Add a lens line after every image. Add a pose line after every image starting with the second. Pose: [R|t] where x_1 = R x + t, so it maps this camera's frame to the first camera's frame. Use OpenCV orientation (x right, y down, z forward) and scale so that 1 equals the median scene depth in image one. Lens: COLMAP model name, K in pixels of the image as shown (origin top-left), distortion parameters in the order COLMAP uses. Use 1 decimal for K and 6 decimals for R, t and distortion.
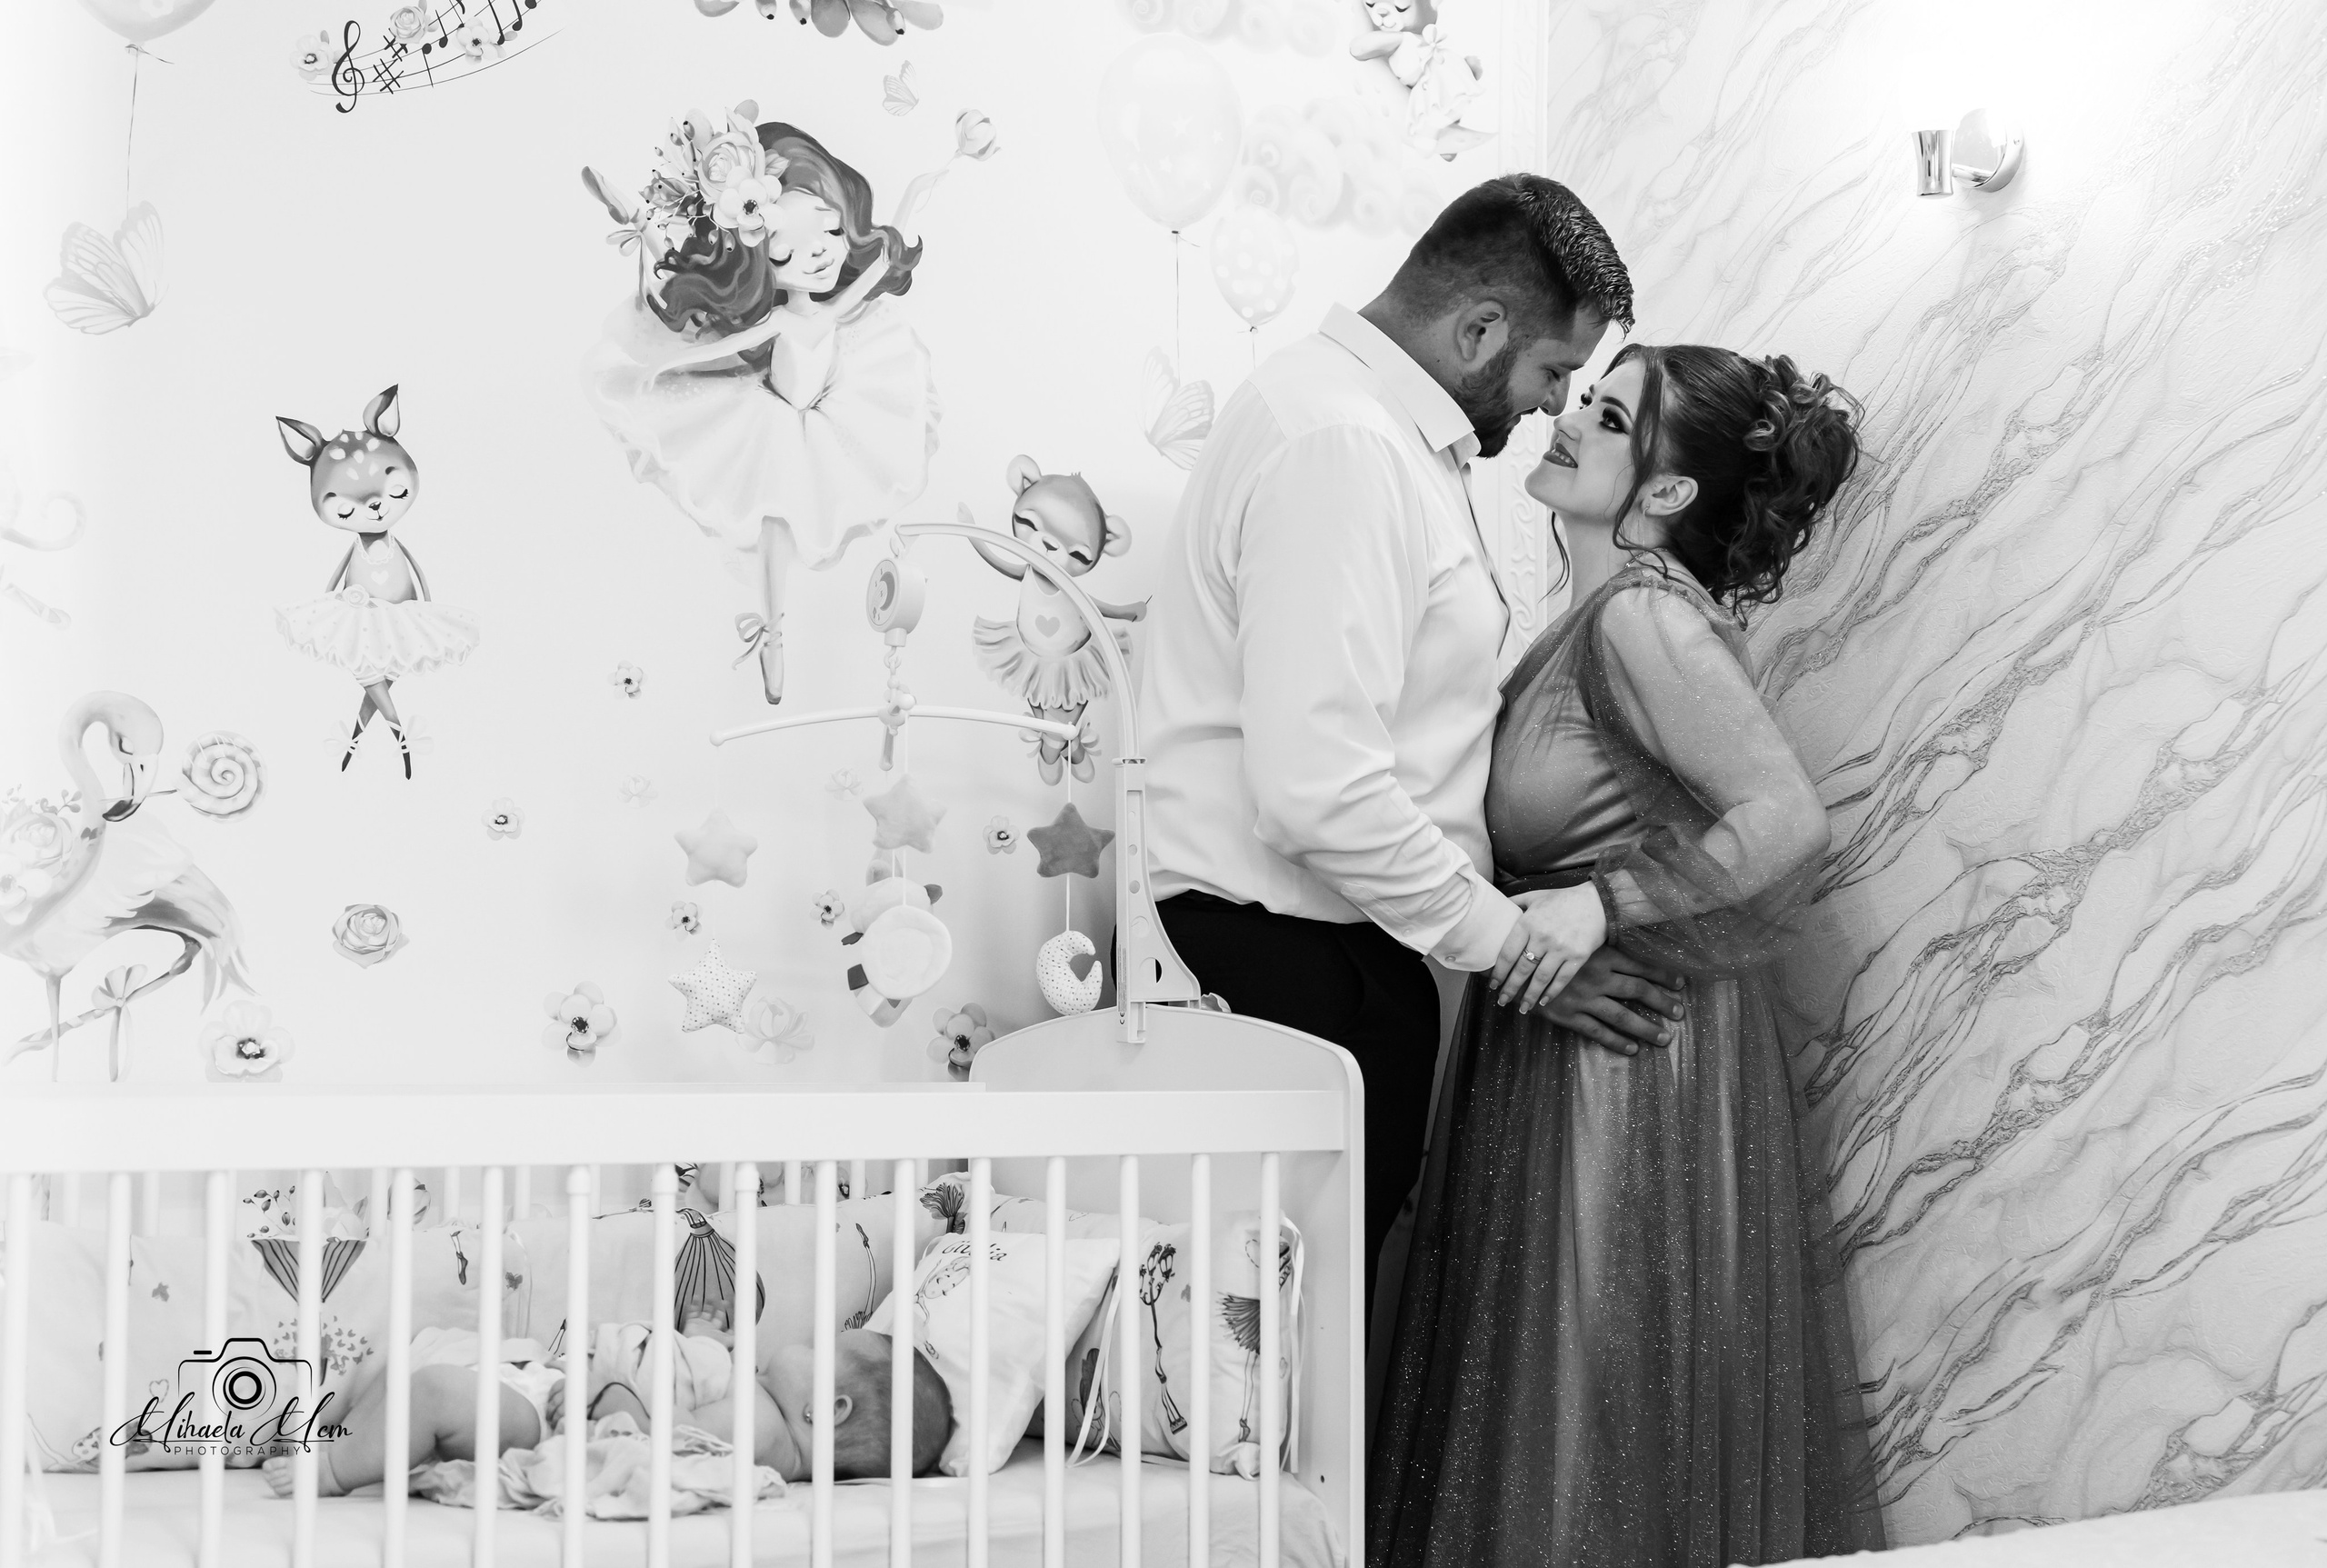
lens RADIAL K [[3688.5, 0, 1096.4], [0, 3688.5, 780.8], [0, 0, 1]] dist [-0.014128, 0.000000]
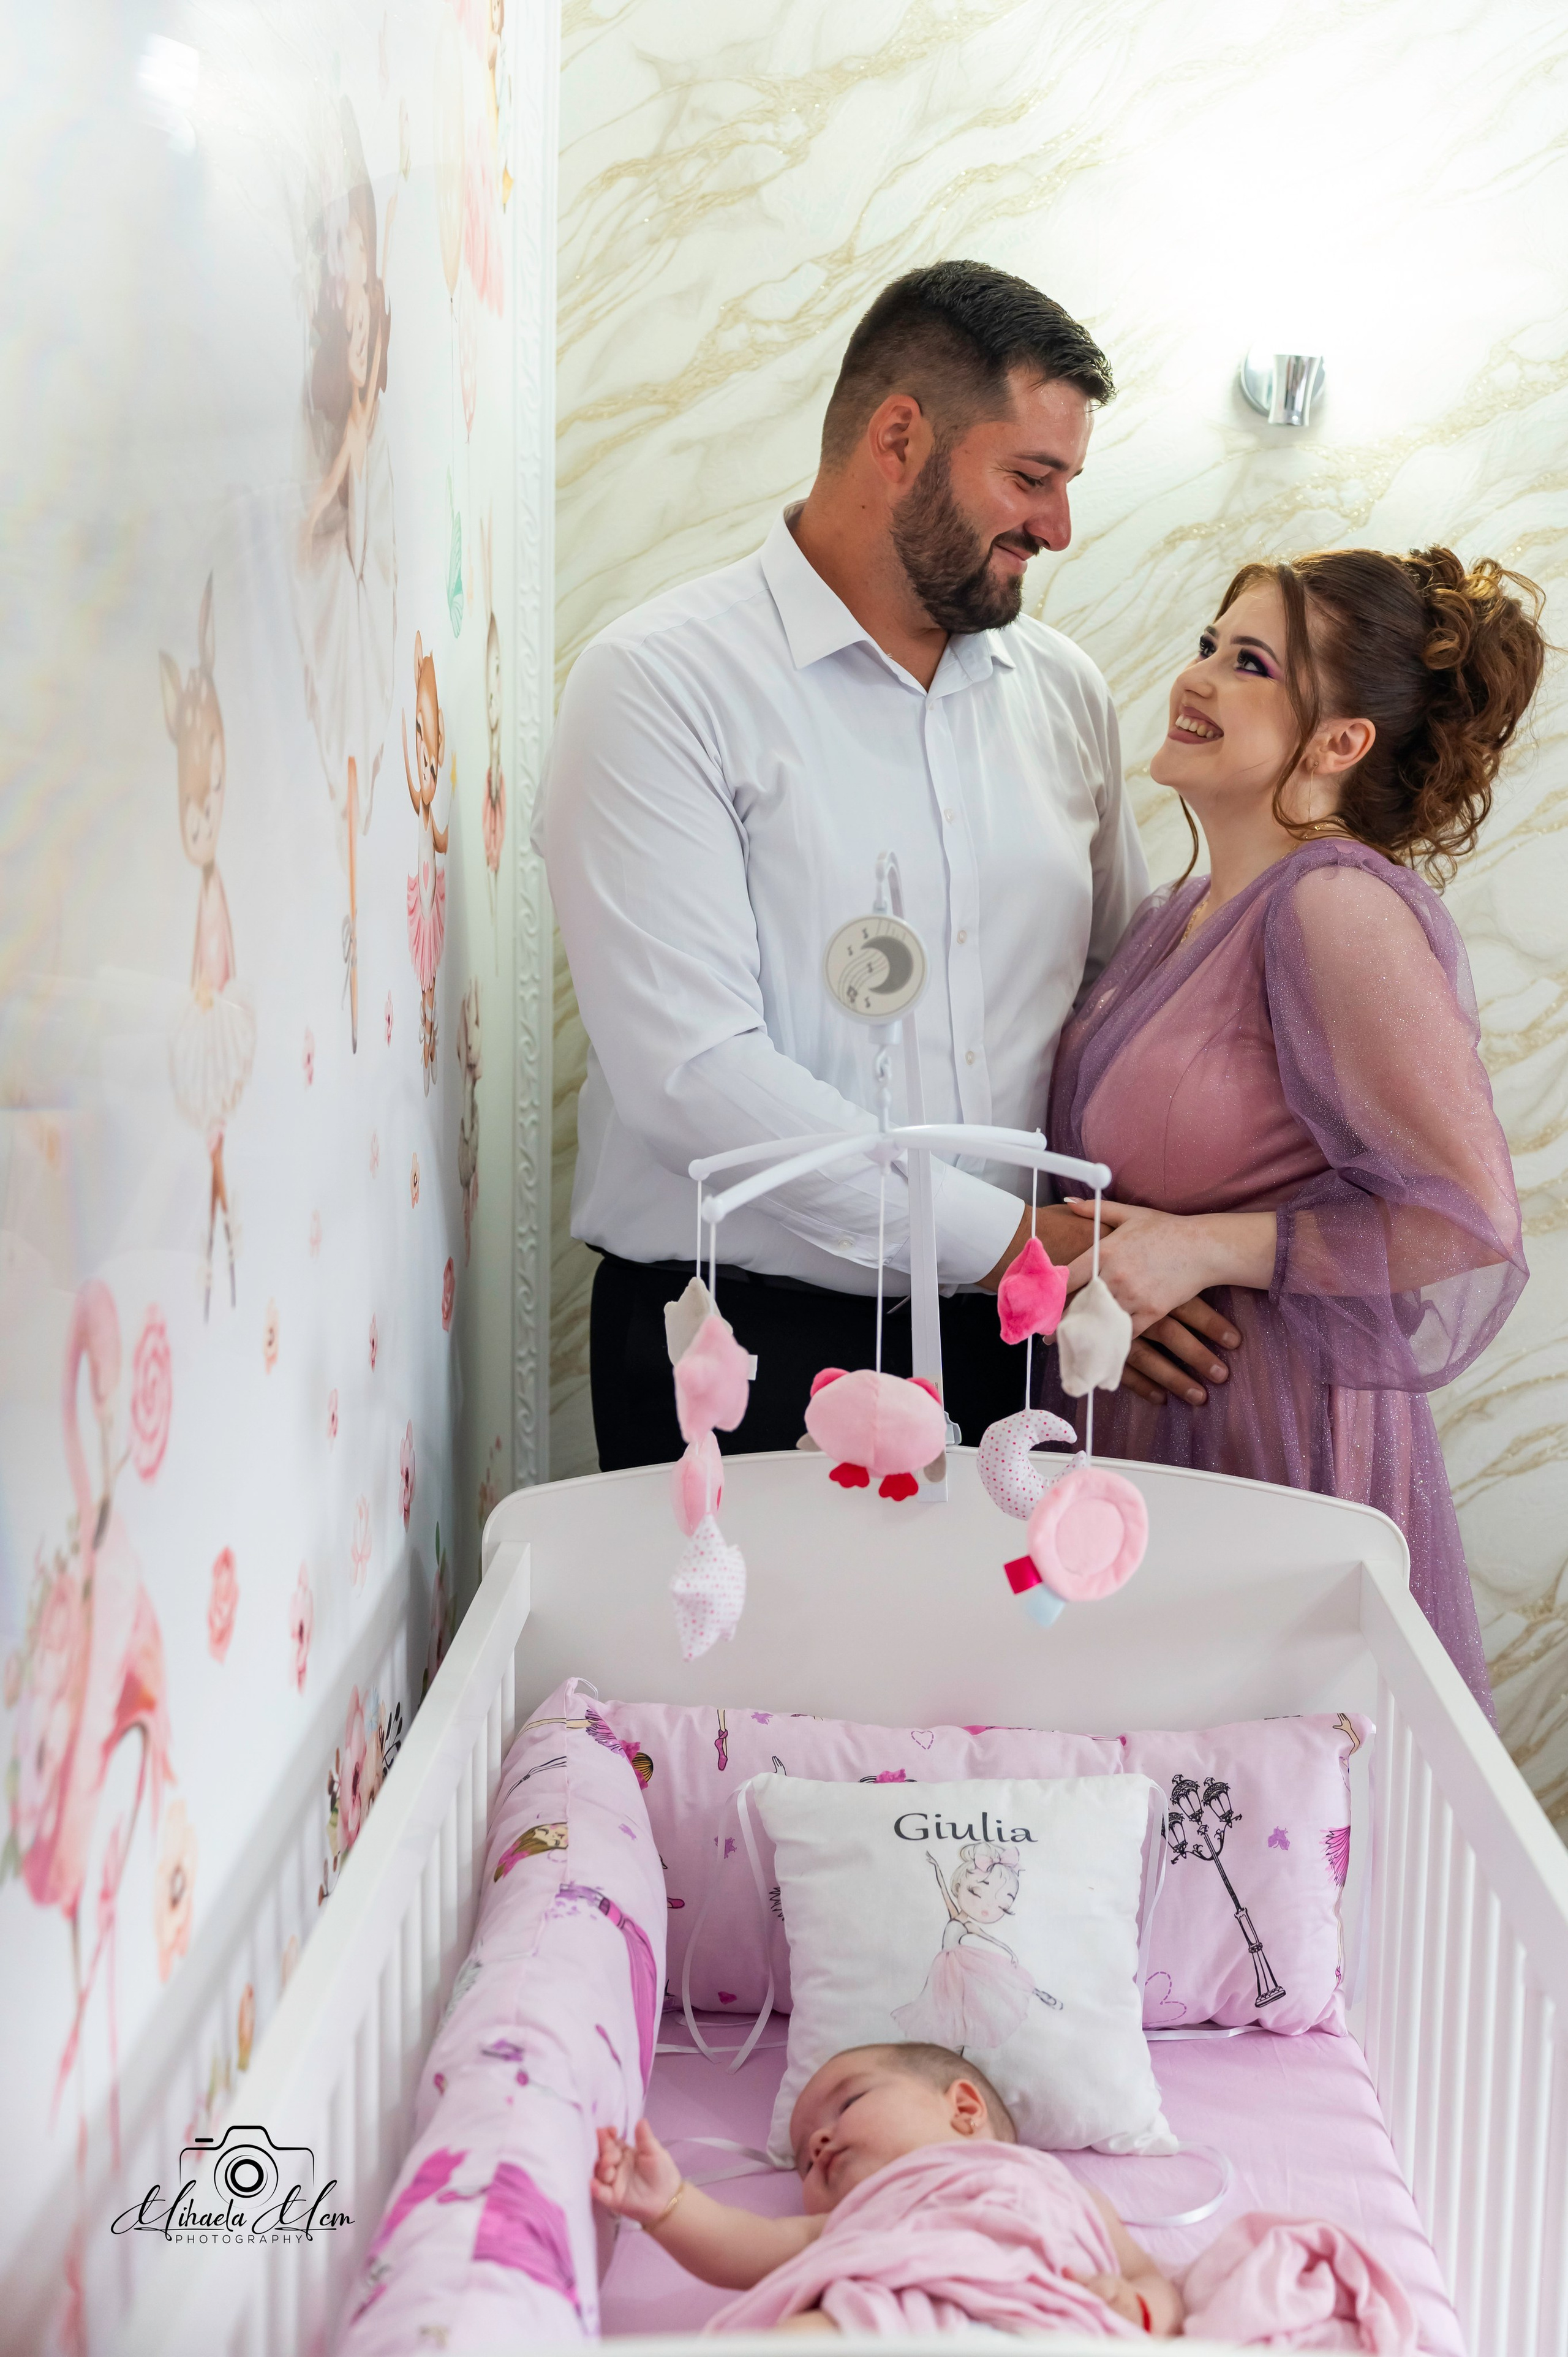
lens RADIAL K [[2961.3, 0, 779.0], [0, 2961.3, 1169.2], [0, 0, 1]] dist [-0.012263, 0.000000]
pose [[0.545103, -0.121365, 0.829538, -0.480134], [-0.069070, 0.979602, 0.188706, -0.104044], [-0.835519, -0.160161, 0.525602, 0.667596]]
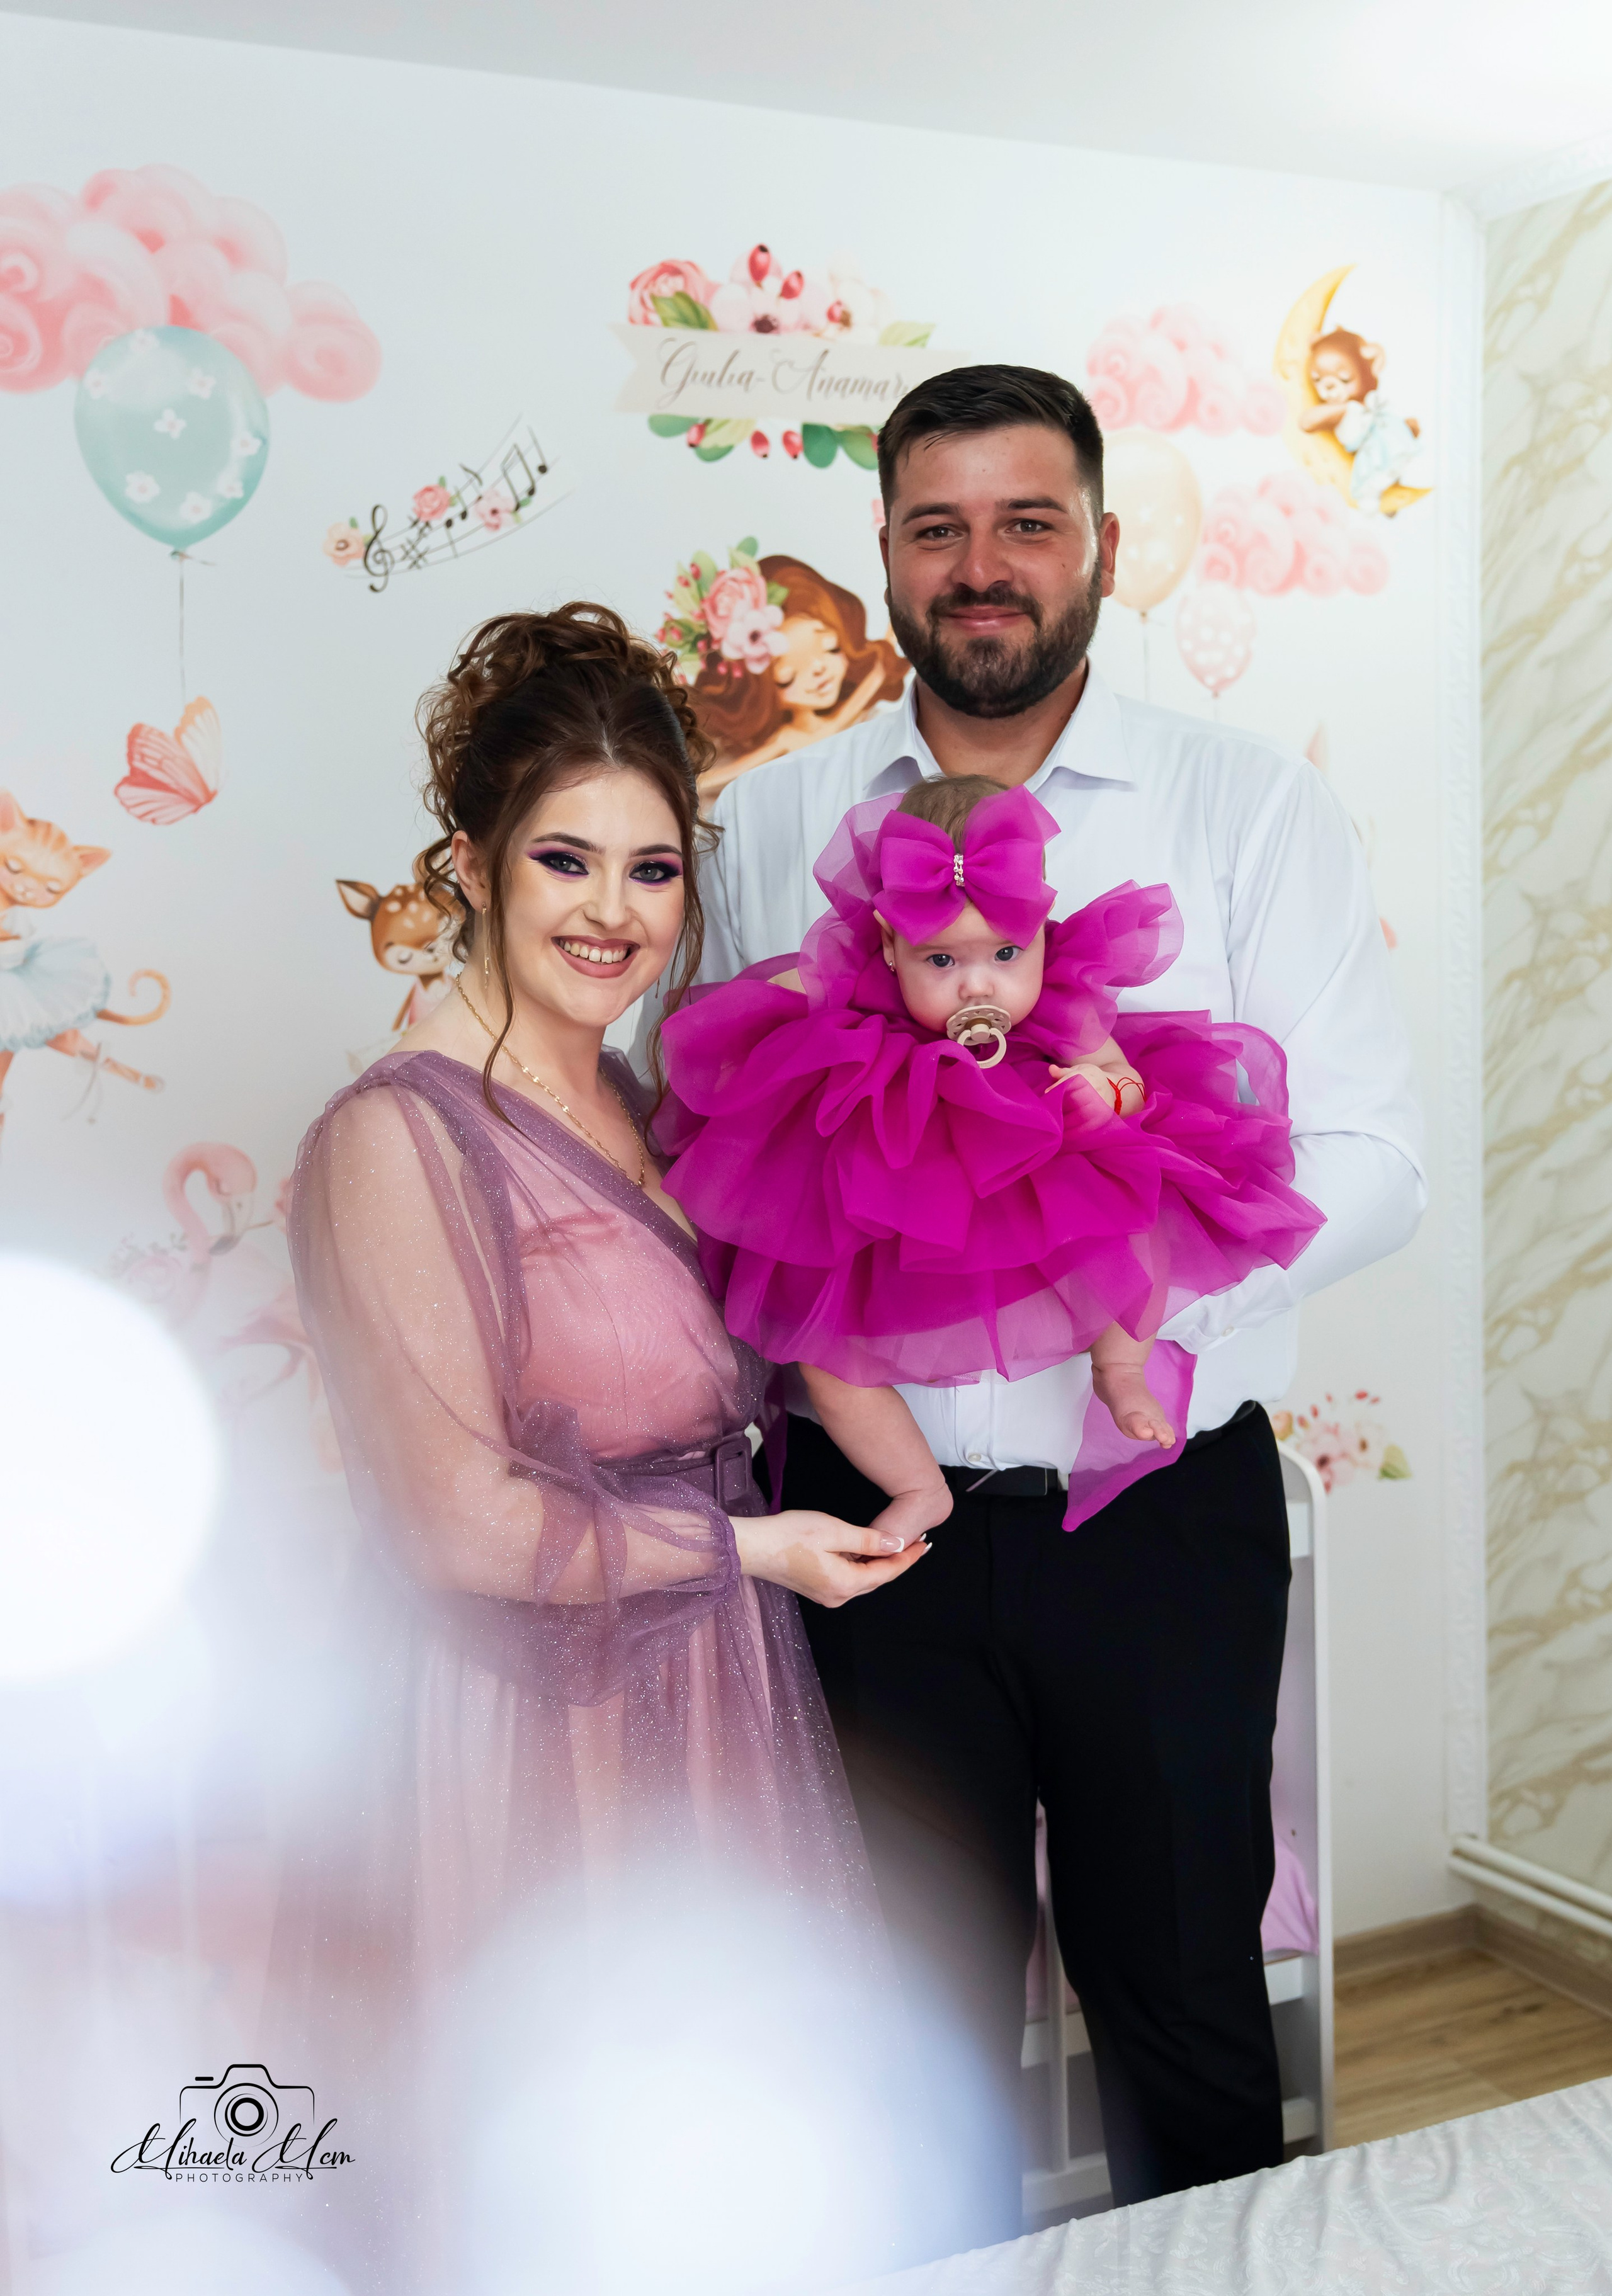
lens RADIAL K [[2659.7, 0, 904.3], [0, 2659.7, 1186.4], [0, 0, 1]] dist [0.003329, 0.000000]
pose [[0.995867, -0.026963, -0.086732, 0.015835], [0.041593, 0.984293, 0.171575, -0.129647], [0.080744, -0.174473, 0.981346, 0.192244]]
